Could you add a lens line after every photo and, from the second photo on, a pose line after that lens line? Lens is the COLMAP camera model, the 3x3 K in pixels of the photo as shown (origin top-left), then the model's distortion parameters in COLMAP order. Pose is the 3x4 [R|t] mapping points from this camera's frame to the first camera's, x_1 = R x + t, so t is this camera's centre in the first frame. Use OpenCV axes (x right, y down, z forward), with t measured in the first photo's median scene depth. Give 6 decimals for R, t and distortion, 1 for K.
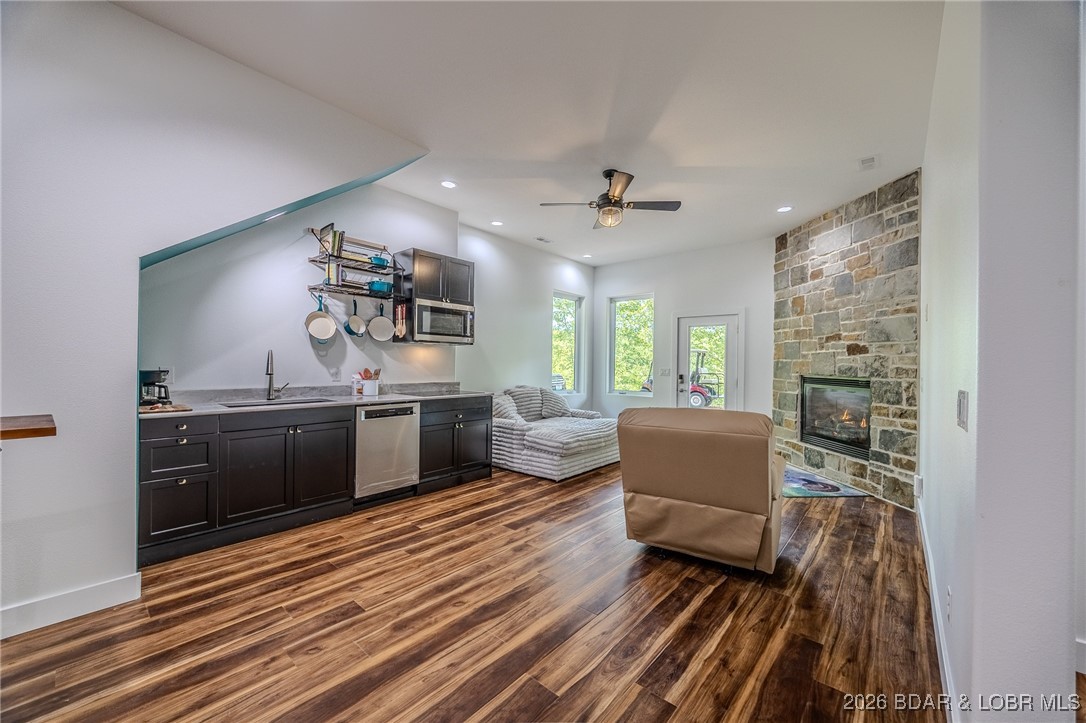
lens RADIAL K [[412.1, 0, 540.5], [0, 412.1, 363.8], [0, 0, 1]] dist [-0.004881, 0.000265]
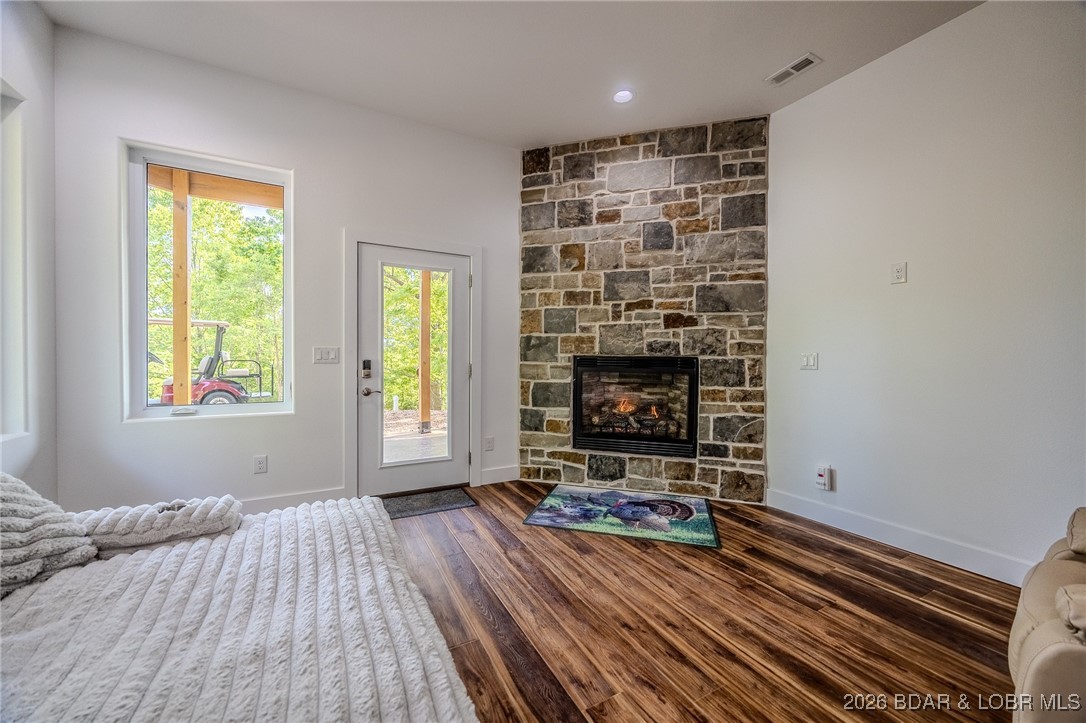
lens RADIAL K [[412.1, 0, 550.1], [0, 412.1, 362.7], [0, 0, 1]] dist [-0.004881, 0.000265]
pose [[0.342391, -0.025511, 0.939211, -0.068014], [-0.000637, 0.999625, 0.027384, 0.026010], [-0.939557, -0.009974, 0.342247, 1.026295]]
